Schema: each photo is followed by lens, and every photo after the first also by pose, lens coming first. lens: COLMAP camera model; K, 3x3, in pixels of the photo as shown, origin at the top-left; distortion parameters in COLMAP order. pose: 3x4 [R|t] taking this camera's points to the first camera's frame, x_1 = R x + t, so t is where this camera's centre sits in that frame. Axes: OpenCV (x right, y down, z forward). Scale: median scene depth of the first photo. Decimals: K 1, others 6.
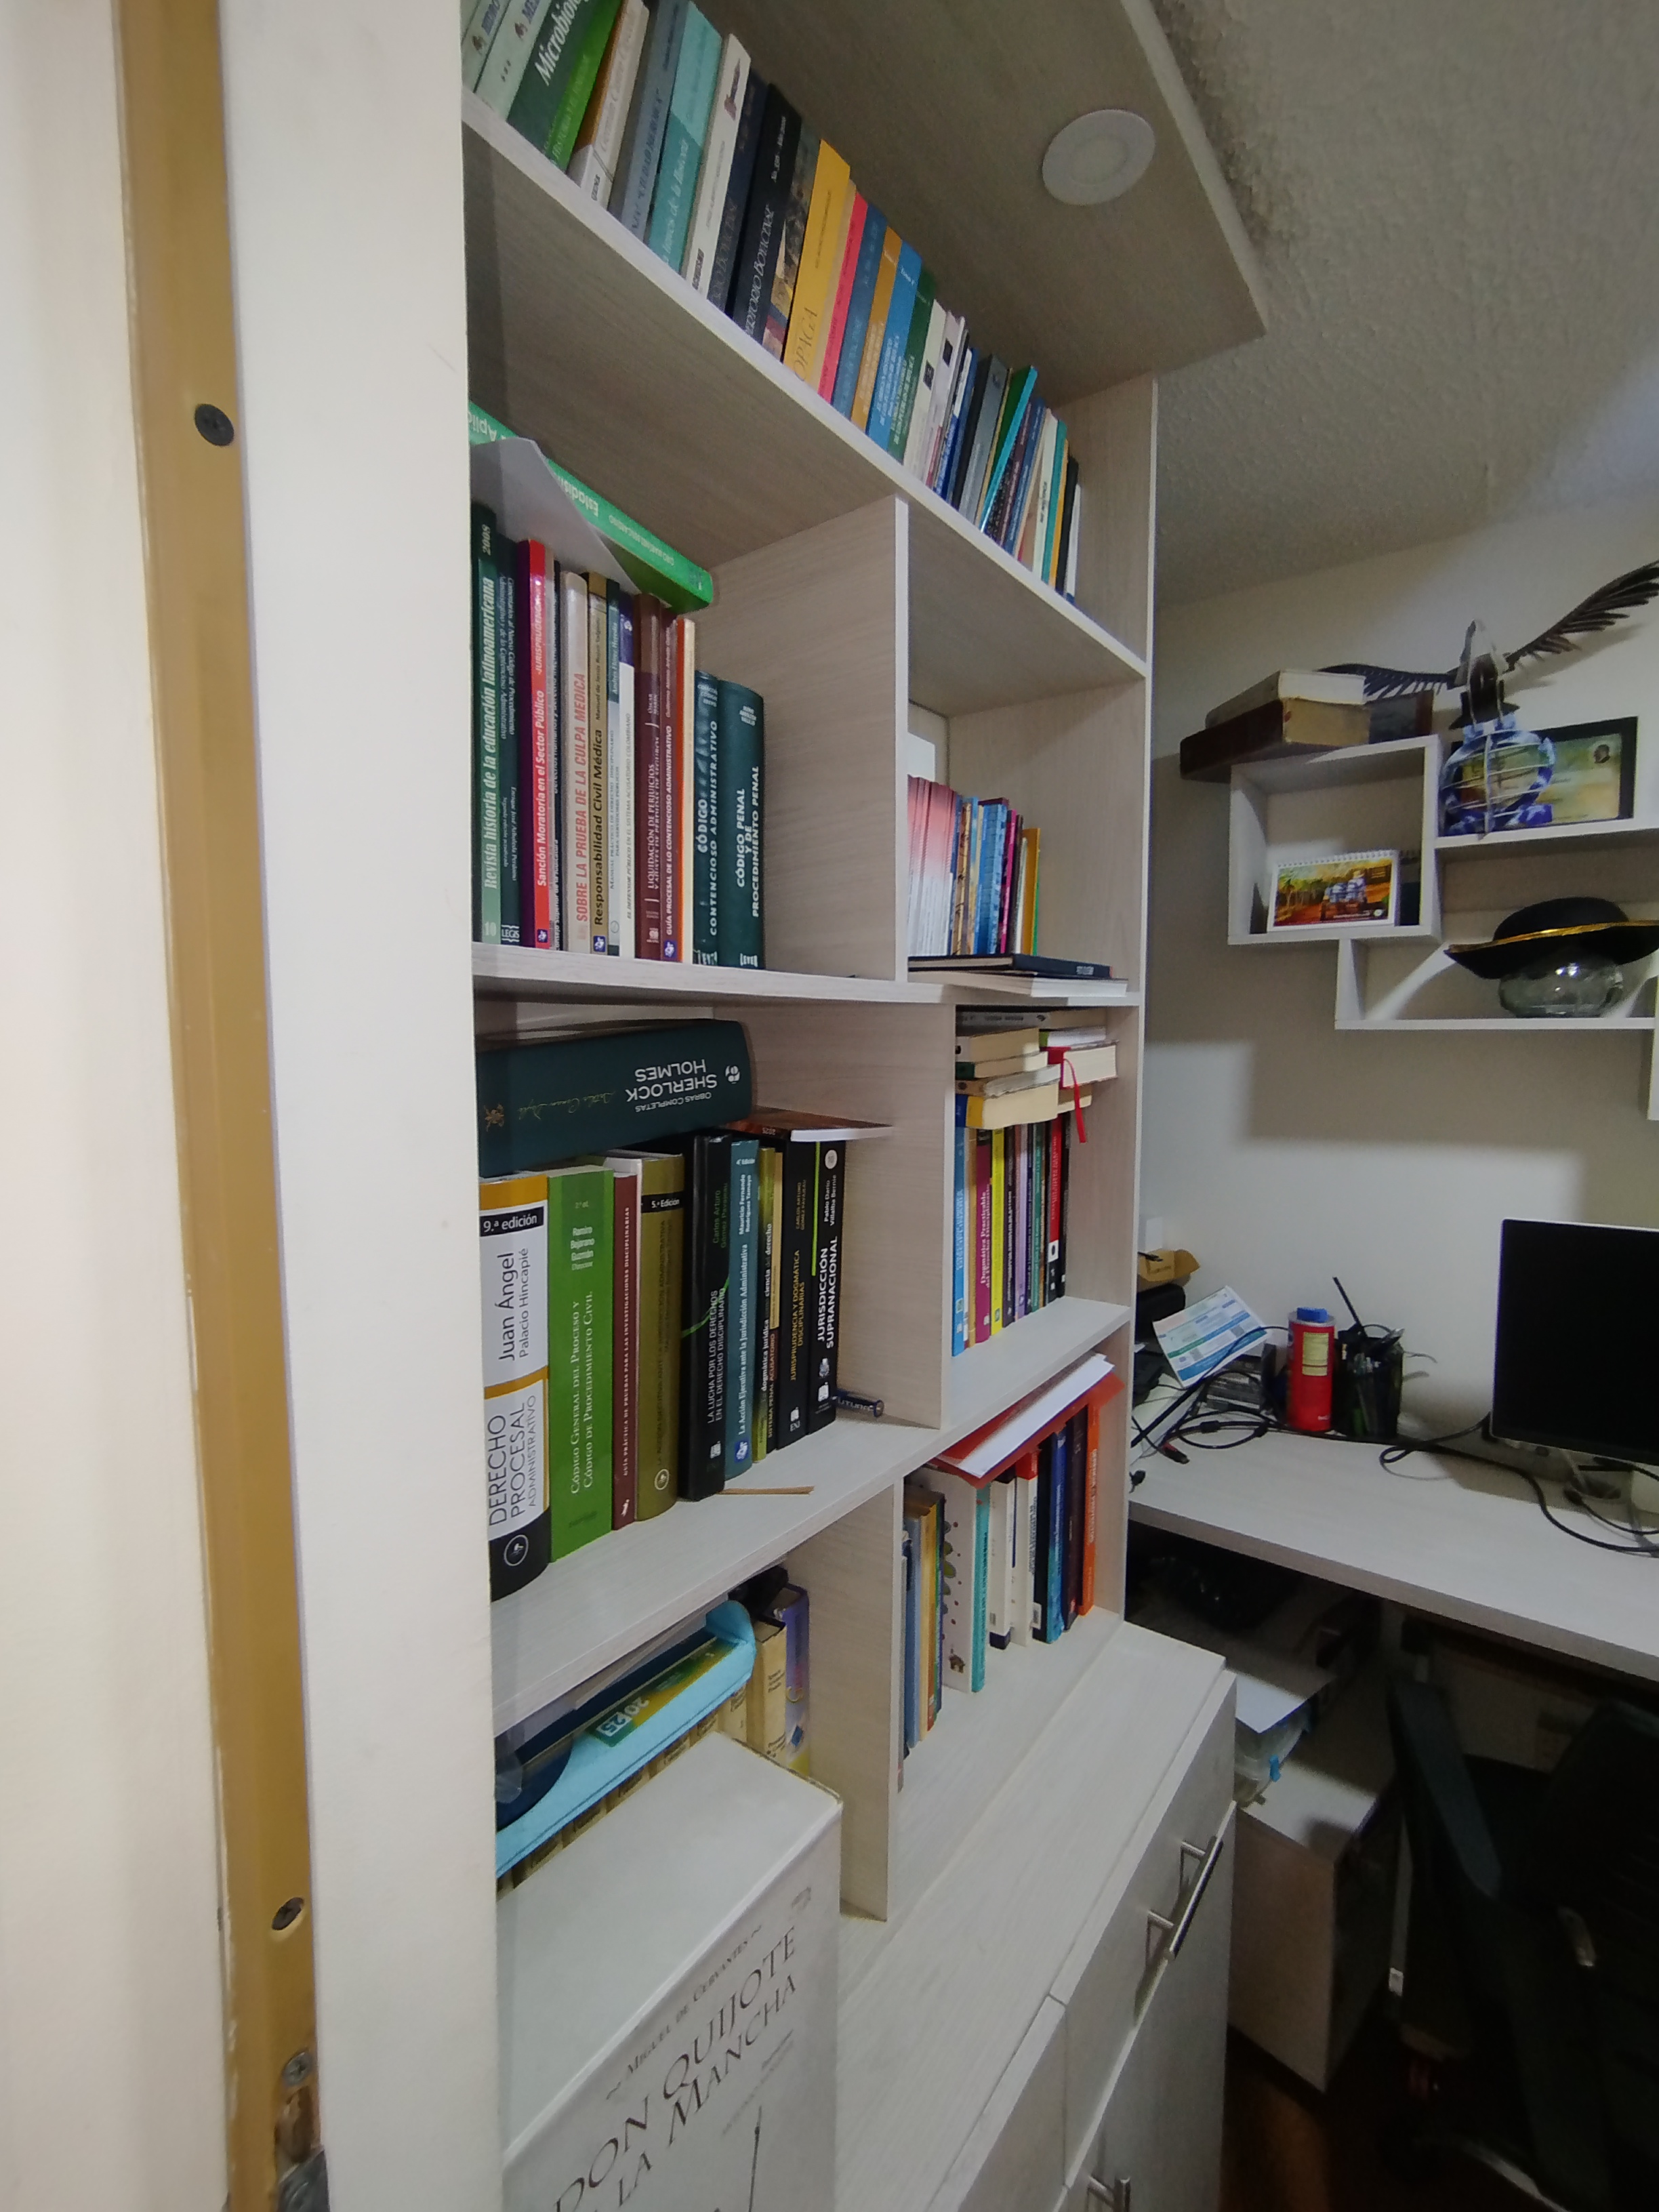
lens RADIAL K [[972.6, 0, 819.5], [0, 972.6, 1113.6], [0, 0, 1]] dist [-0.046393, 0.029503]
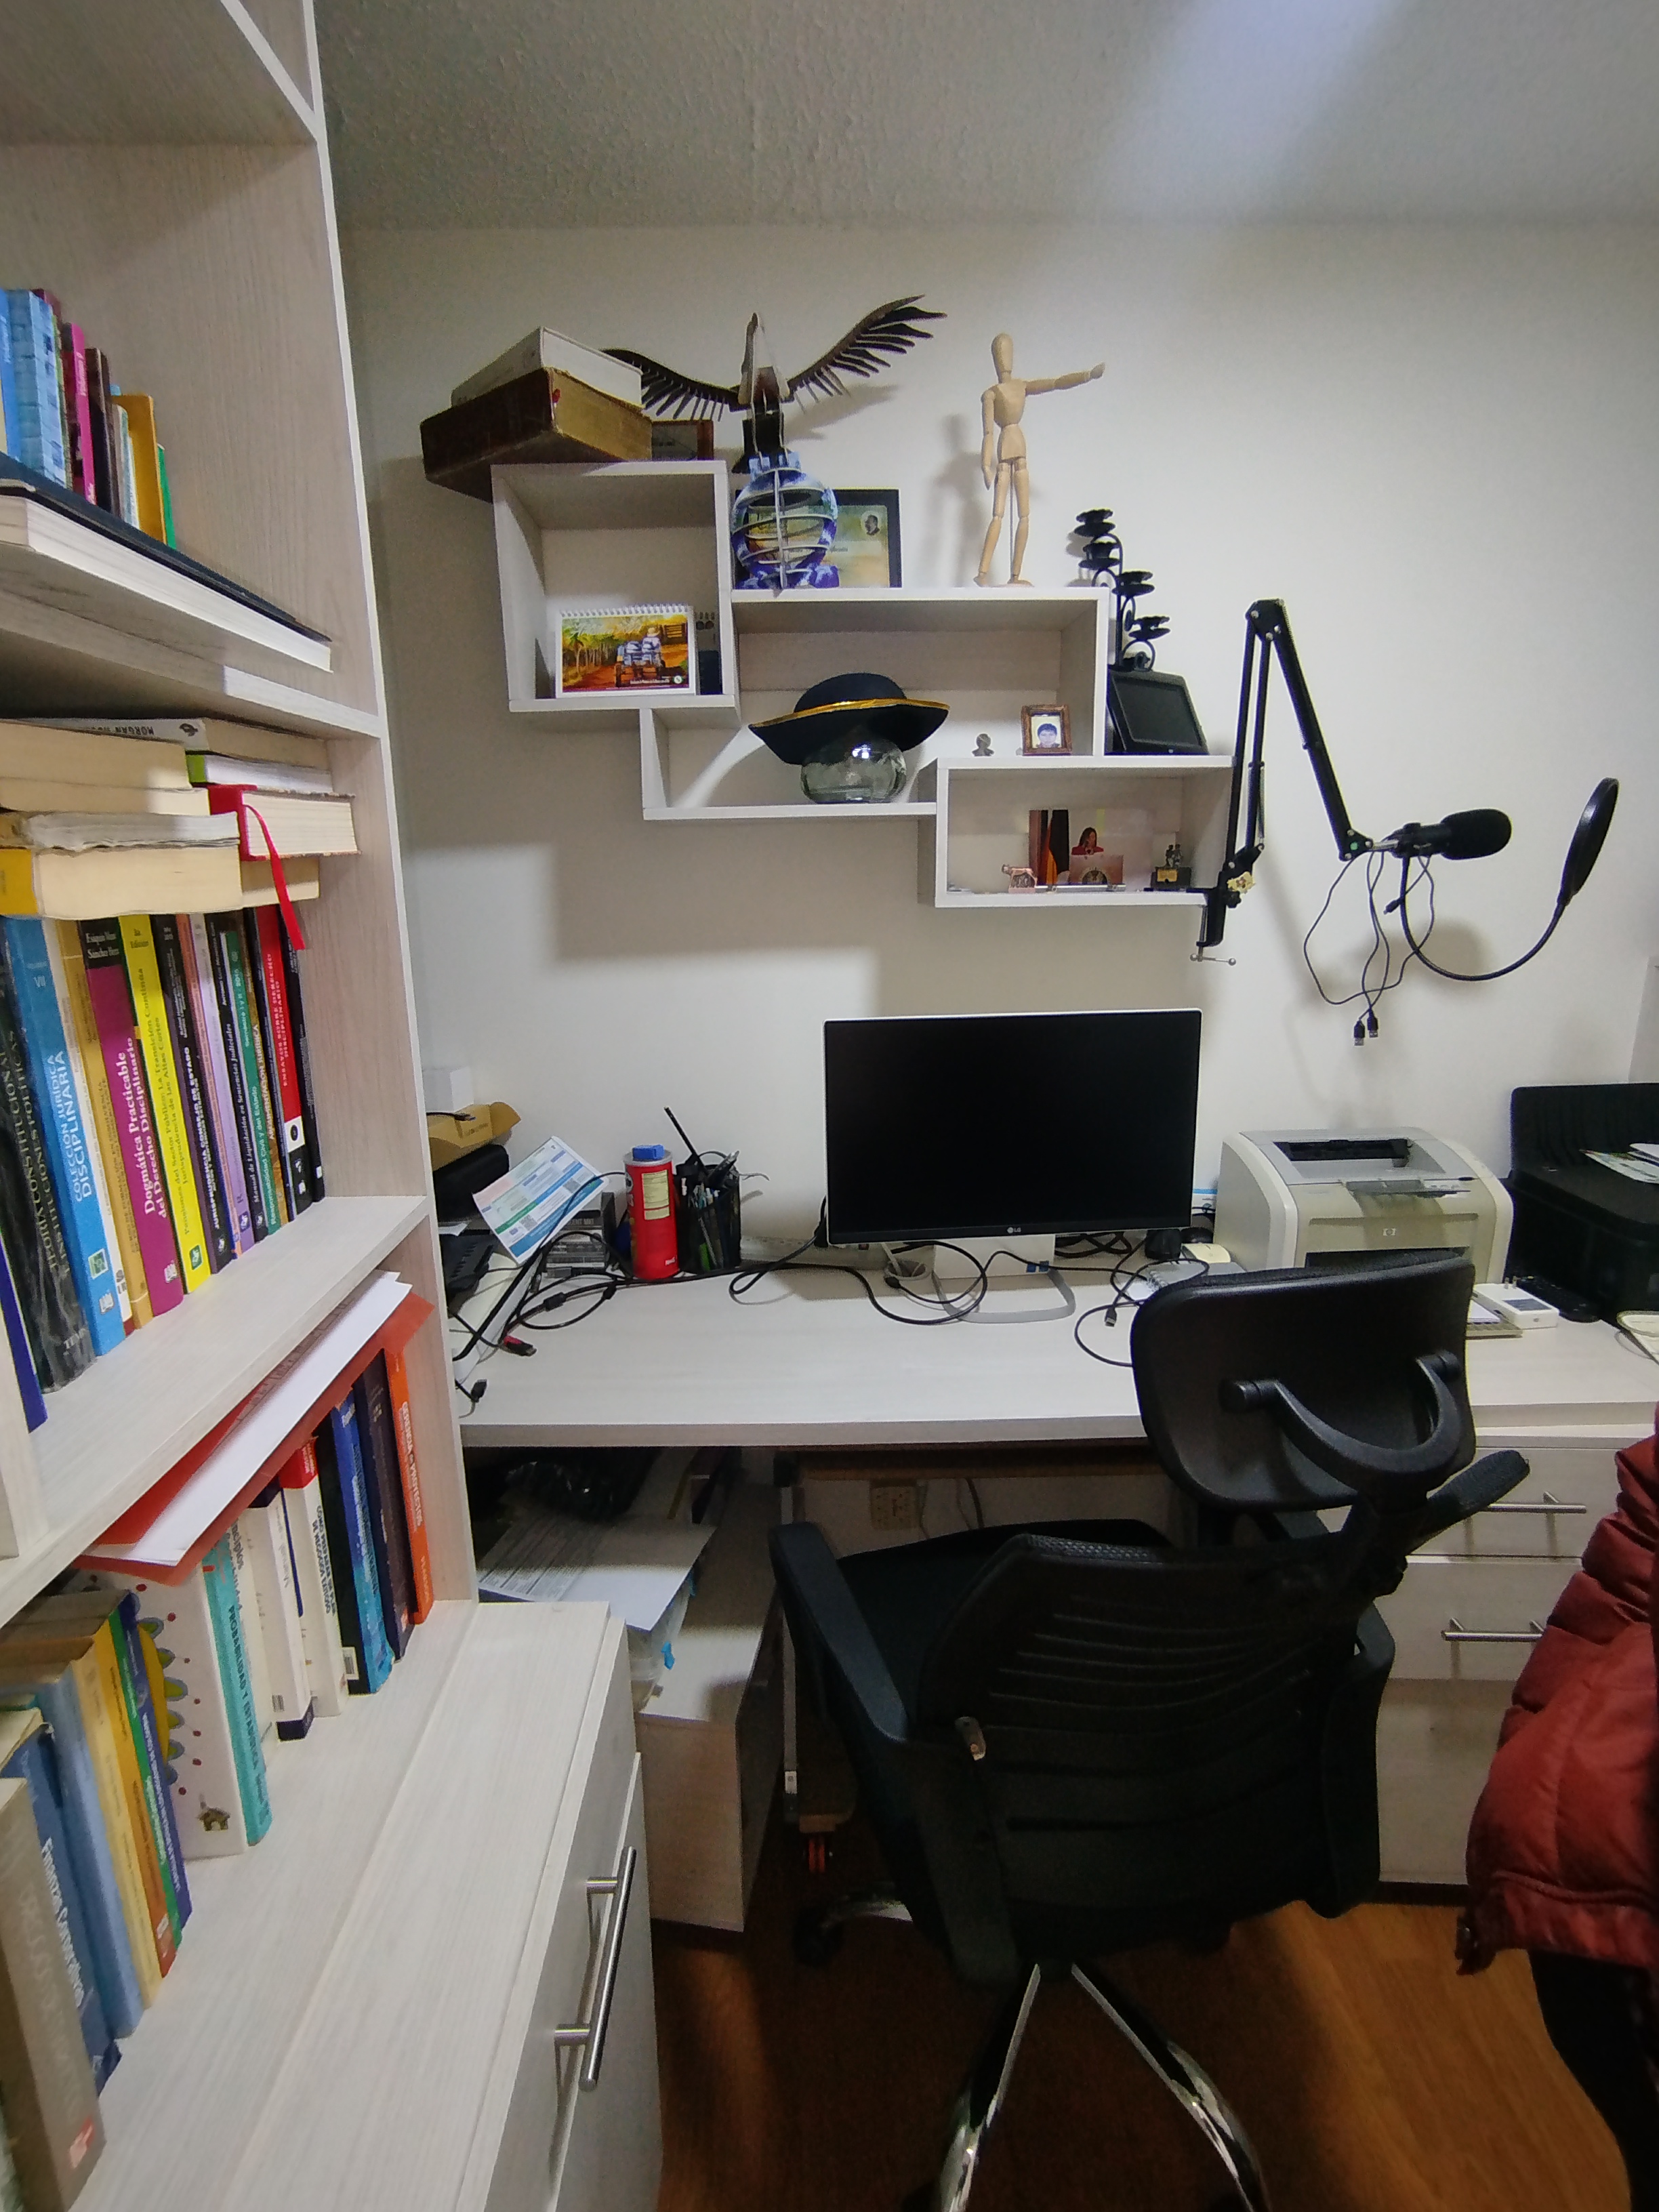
lens RADIAL K [[972.6, 0, 819.5], [0, 972.6, 1113.6], [0, 0, 1]] dist [-0.046393, 0.029503]
pose [[0.773938, -0.154286, 0.614179, 0.099162], [0.061212, 0.983551, 0.169942, 0.033700], [-0.630296, -0.093929, 0.770652, 0.236433]]
